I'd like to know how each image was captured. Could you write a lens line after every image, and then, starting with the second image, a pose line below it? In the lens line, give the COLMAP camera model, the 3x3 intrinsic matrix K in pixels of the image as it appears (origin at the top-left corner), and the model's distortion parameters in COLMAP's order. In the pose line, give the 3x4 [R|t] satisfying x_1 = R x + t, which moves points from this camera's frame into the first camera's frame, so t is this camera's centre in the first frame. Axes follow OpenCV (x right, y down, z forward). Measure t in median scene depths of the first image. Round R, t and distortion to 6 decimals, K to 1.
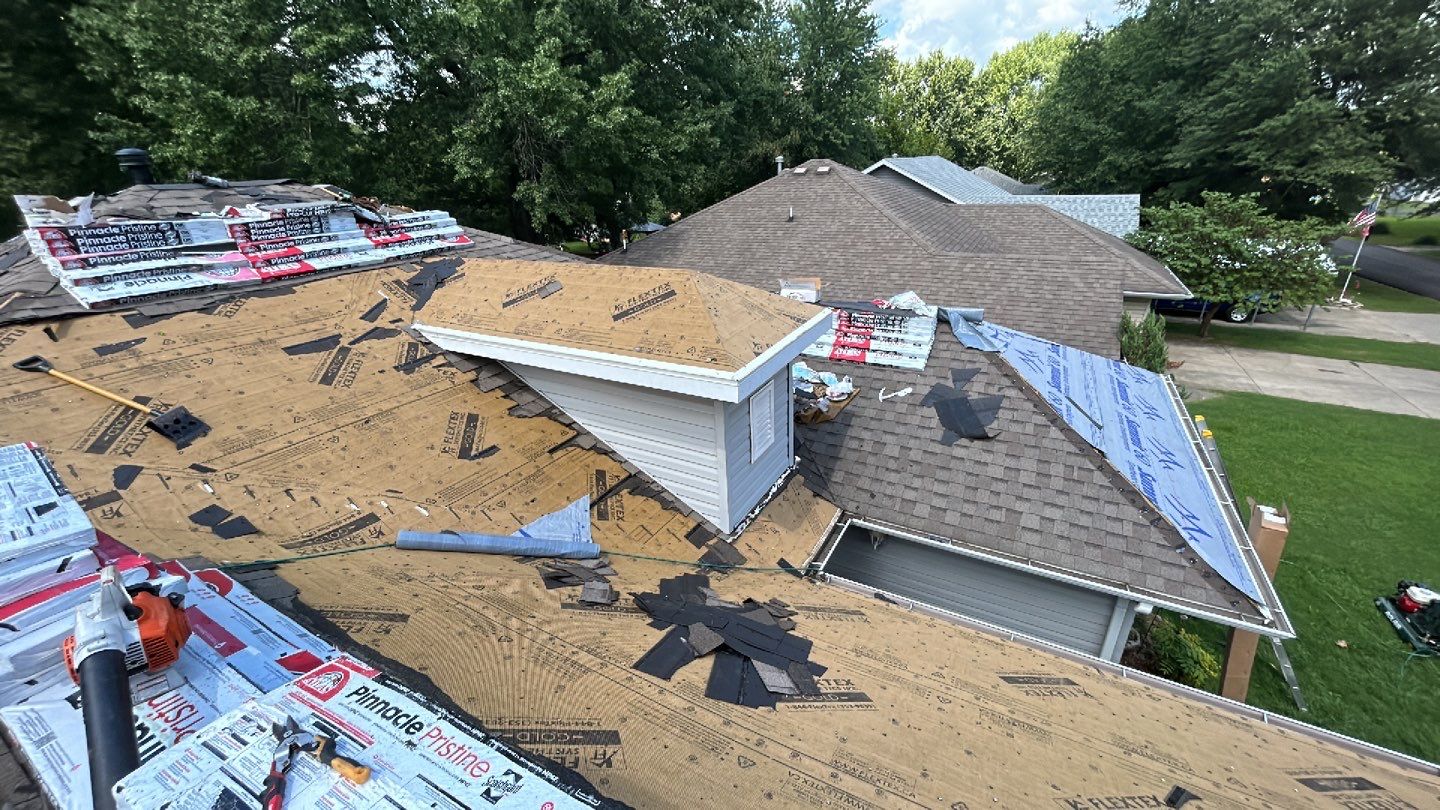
lens RADIAL K [[556.5, 0, 720.0], [0, 556.5, 405.0], [0, 0, 1]] dist [-0.000175, -0.000205]
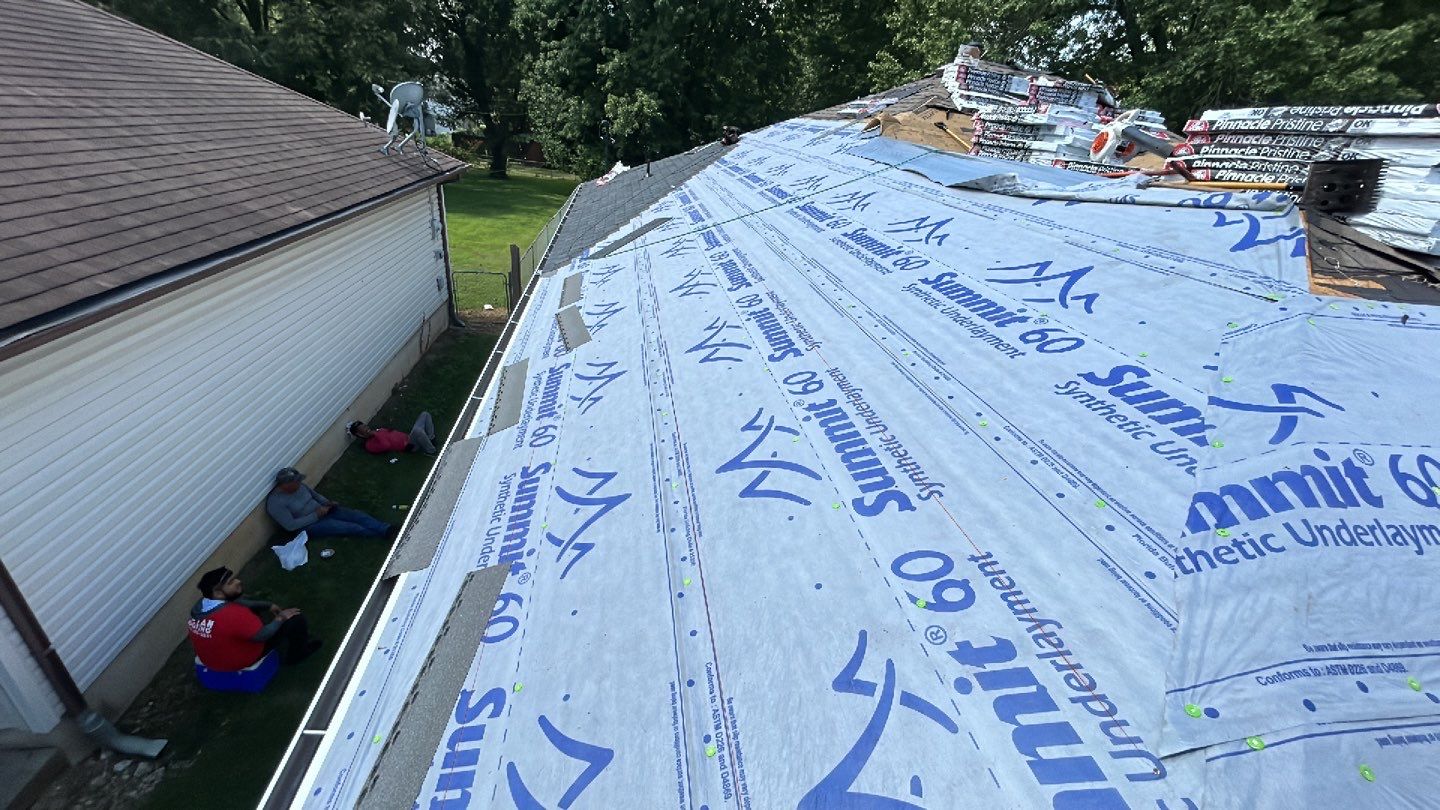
lens RADIAL K [[556.5, 0, 720.0], [0, 556.5, 405.0], [0, 0, 1]] dist [-0.000175, -0.000205]
pose [[0.606244, 0.451111, -0.654956, 0.011248], [-0.438945, 0.876553, 0.197441, 0.524156], [0.663171, 0.167792, 0.729417, -0.546995]]
